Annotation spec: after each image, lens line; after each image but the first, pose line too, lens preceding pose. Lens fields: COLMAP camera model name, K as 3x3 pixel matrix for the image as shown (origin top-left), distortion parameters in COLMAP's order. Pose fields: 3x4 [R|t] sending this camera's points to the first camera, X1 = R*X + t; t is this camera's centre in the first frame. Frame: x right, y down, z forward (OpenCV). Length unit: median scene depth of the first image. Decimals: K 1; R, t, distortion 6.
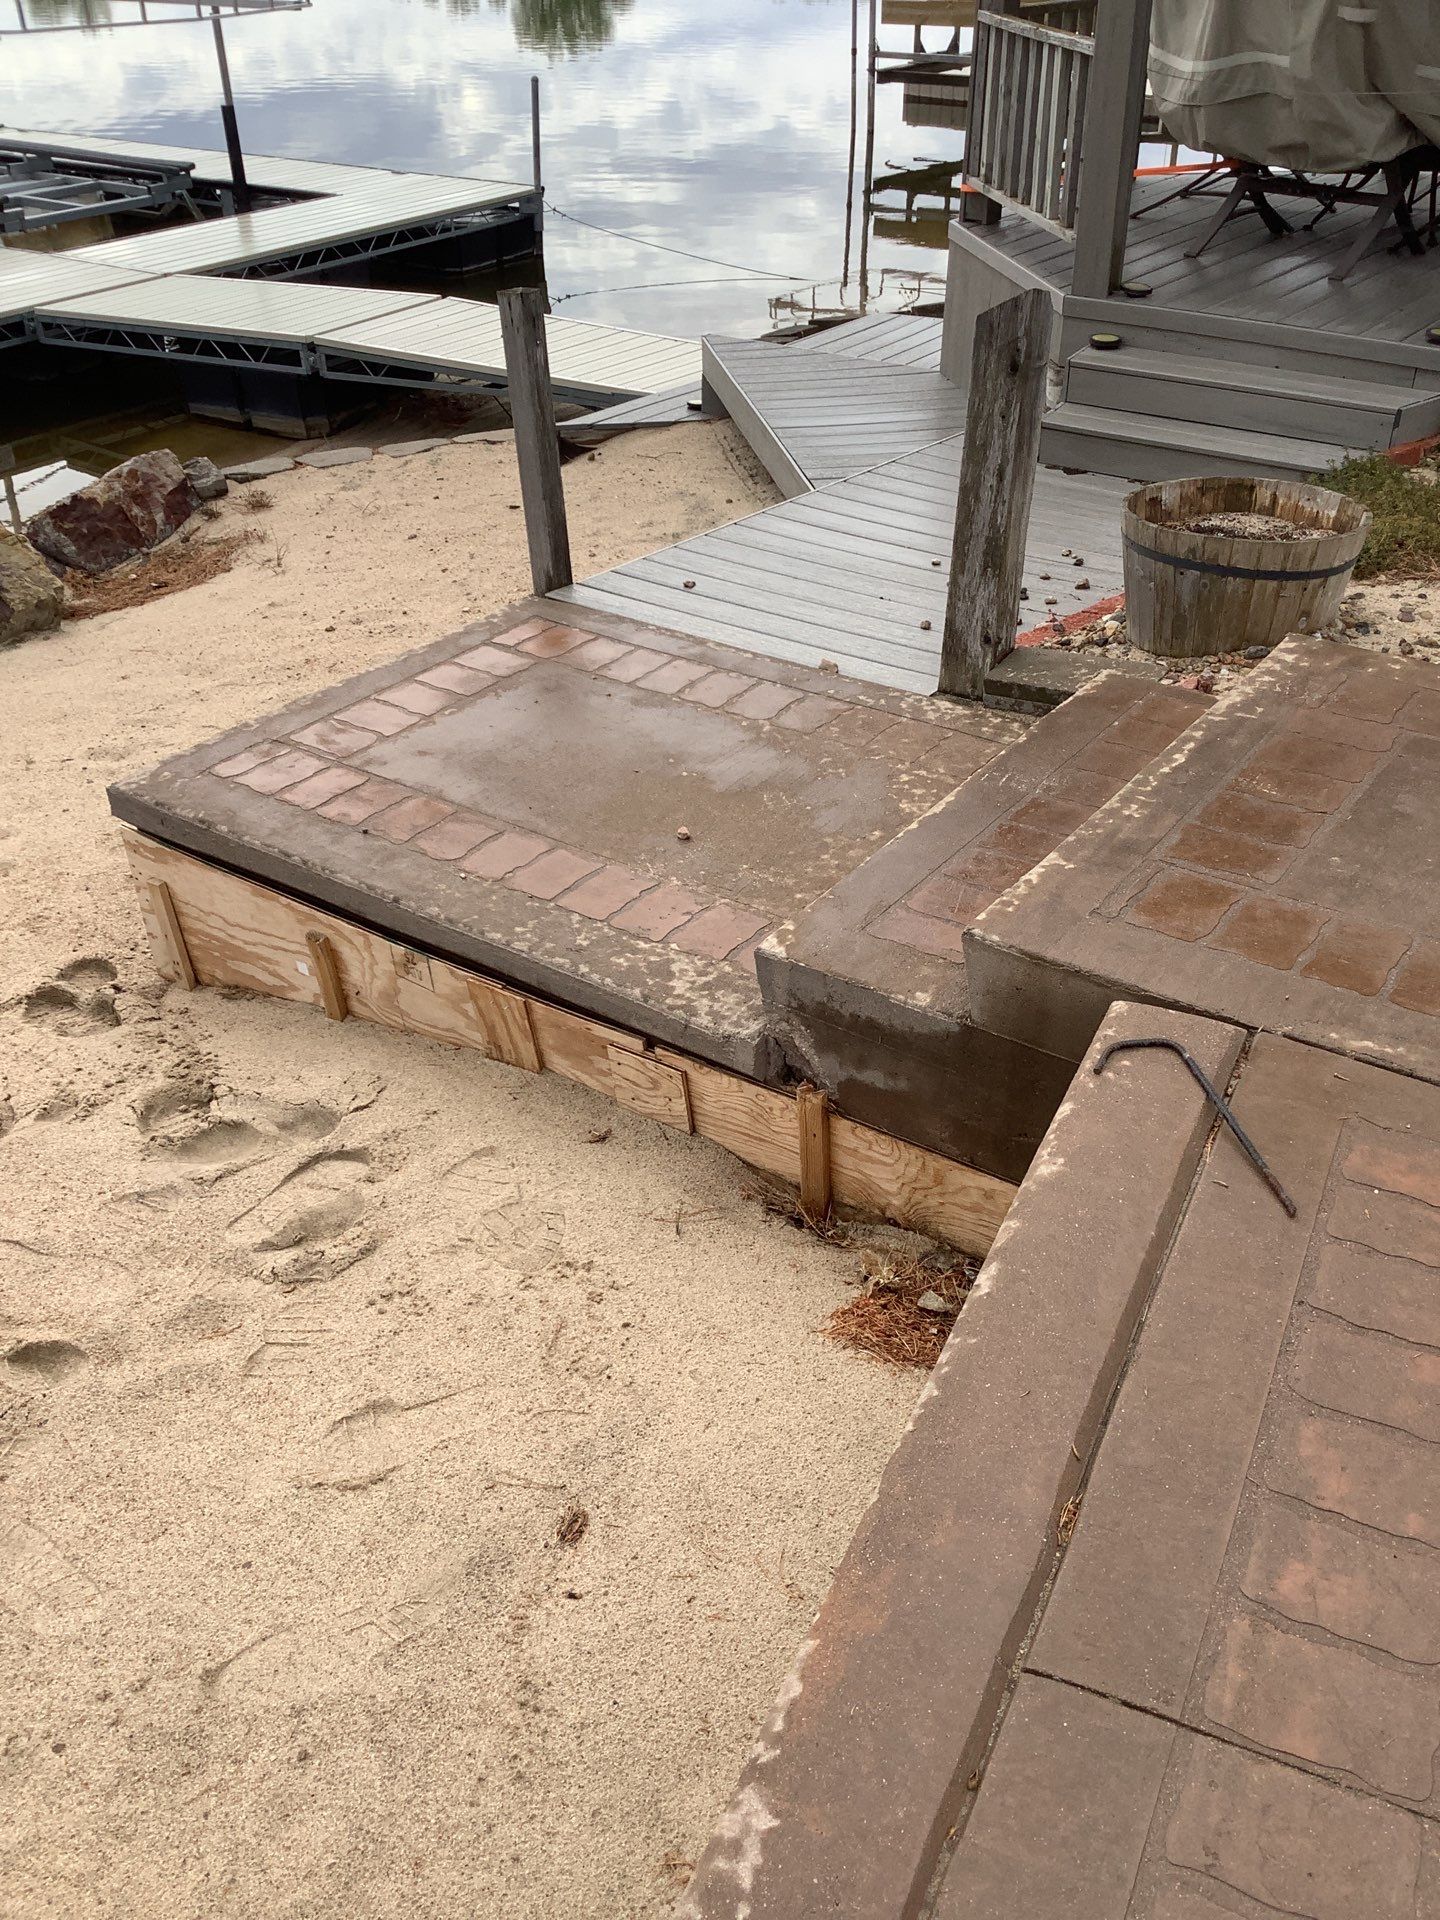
lens RADIAL K [[1699.1, 0, 701.9], [0, 1699.1, 962.1], [0, 0, 1]] dist [0.084847, -0.189711]
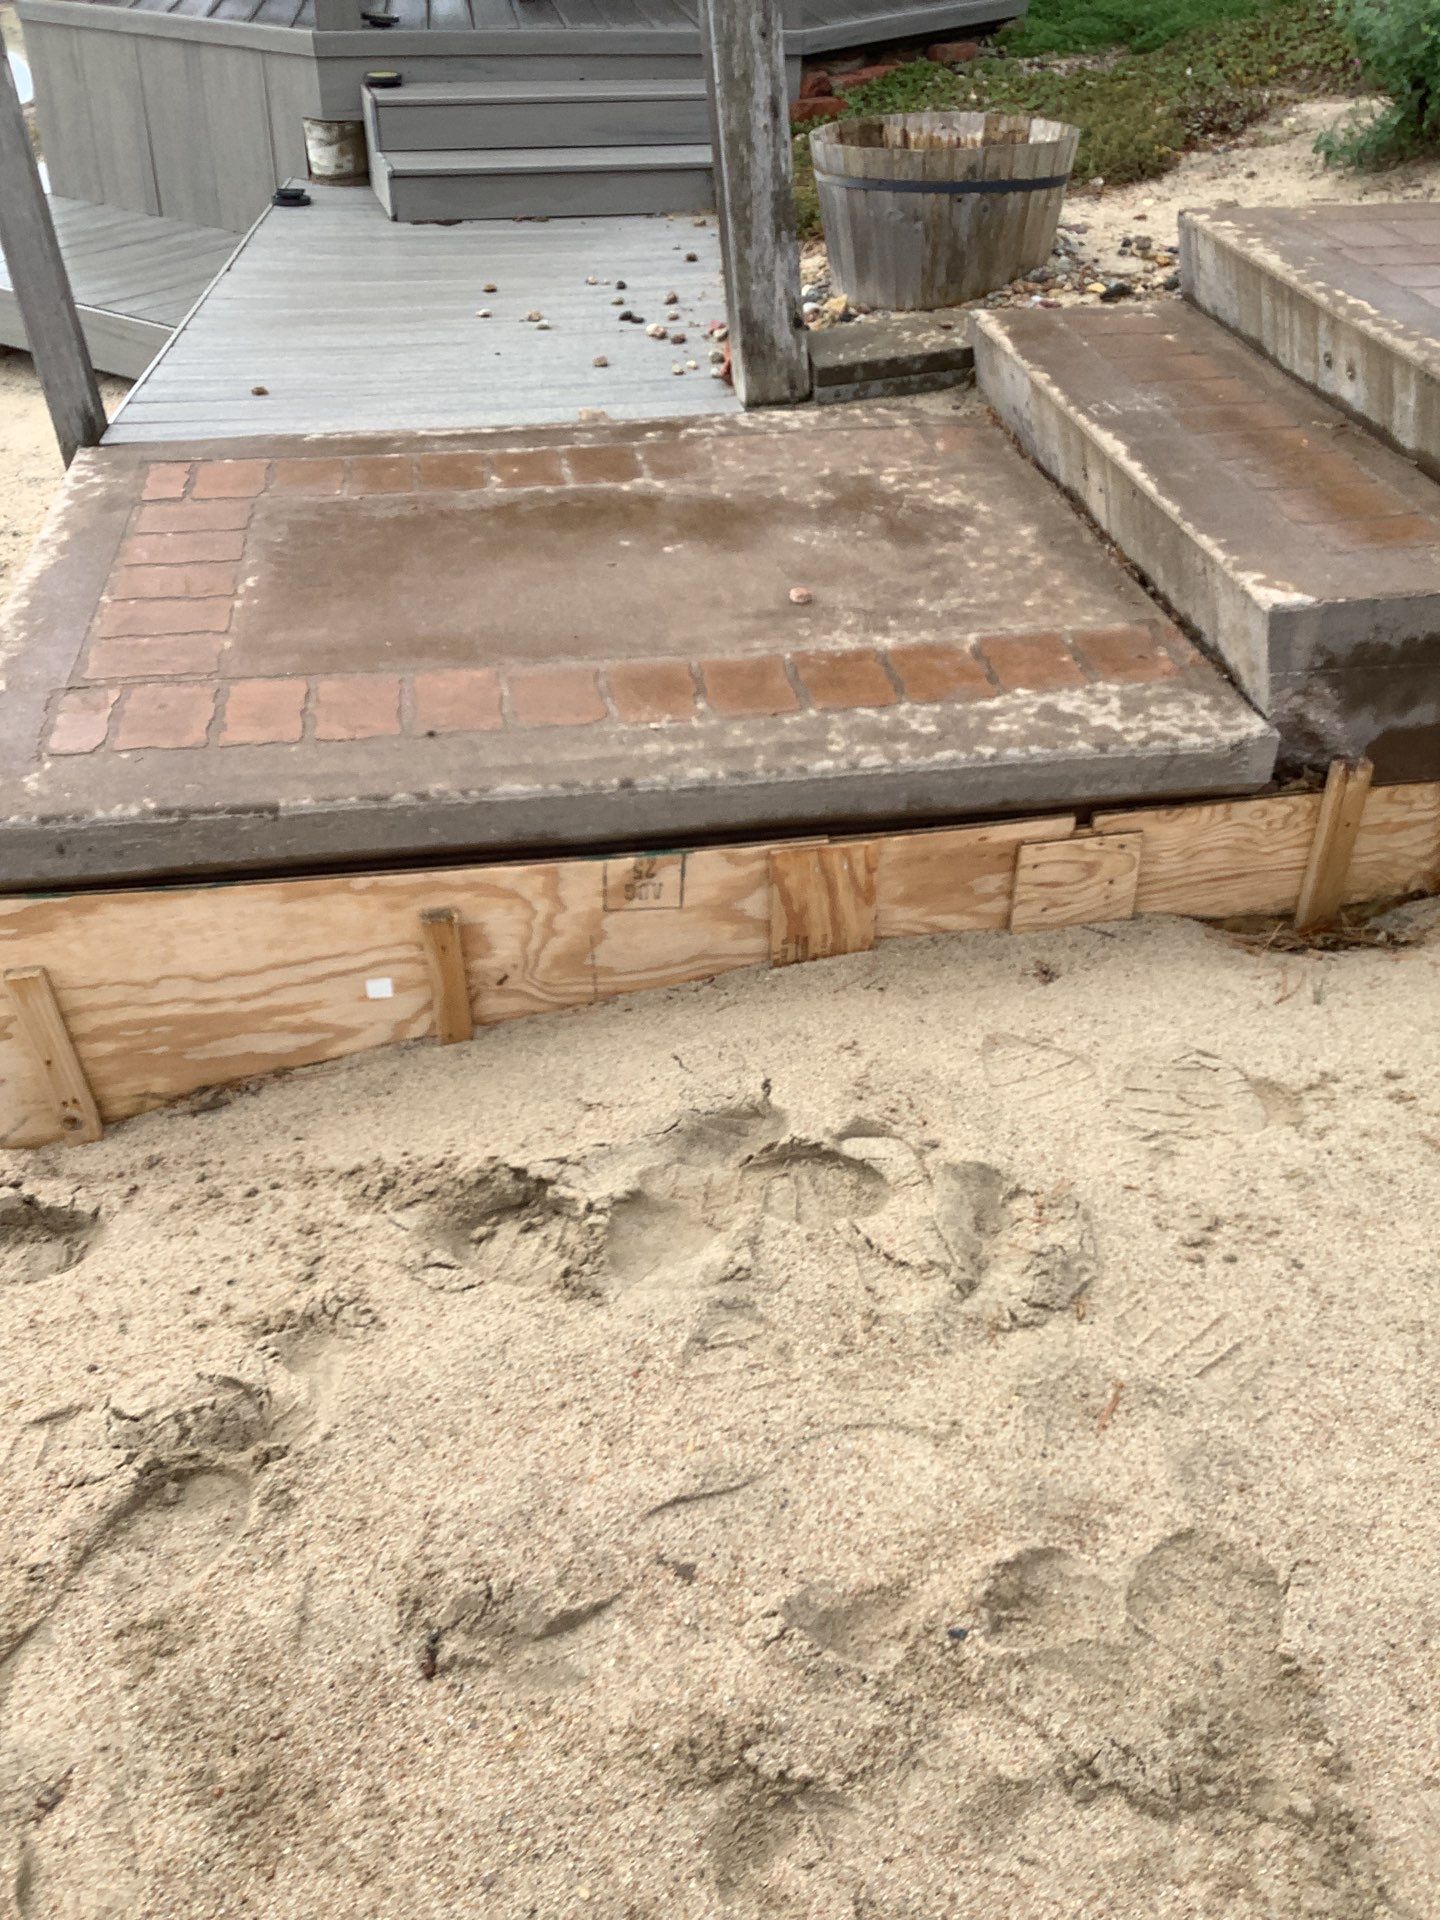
lens RADIAL K [[1711.4, 0, 702.9], [0, 1711.4, 961.7], [0, 0, 1]] dist [0.083131, -0.197671]
pose [[0.716231, -0.386789, 0.580868, -0.483873], [0.368696, 0.916431, 0.155620, -0.056159], [-0.592517, 0.102704, 0.798984, 0.415885]]
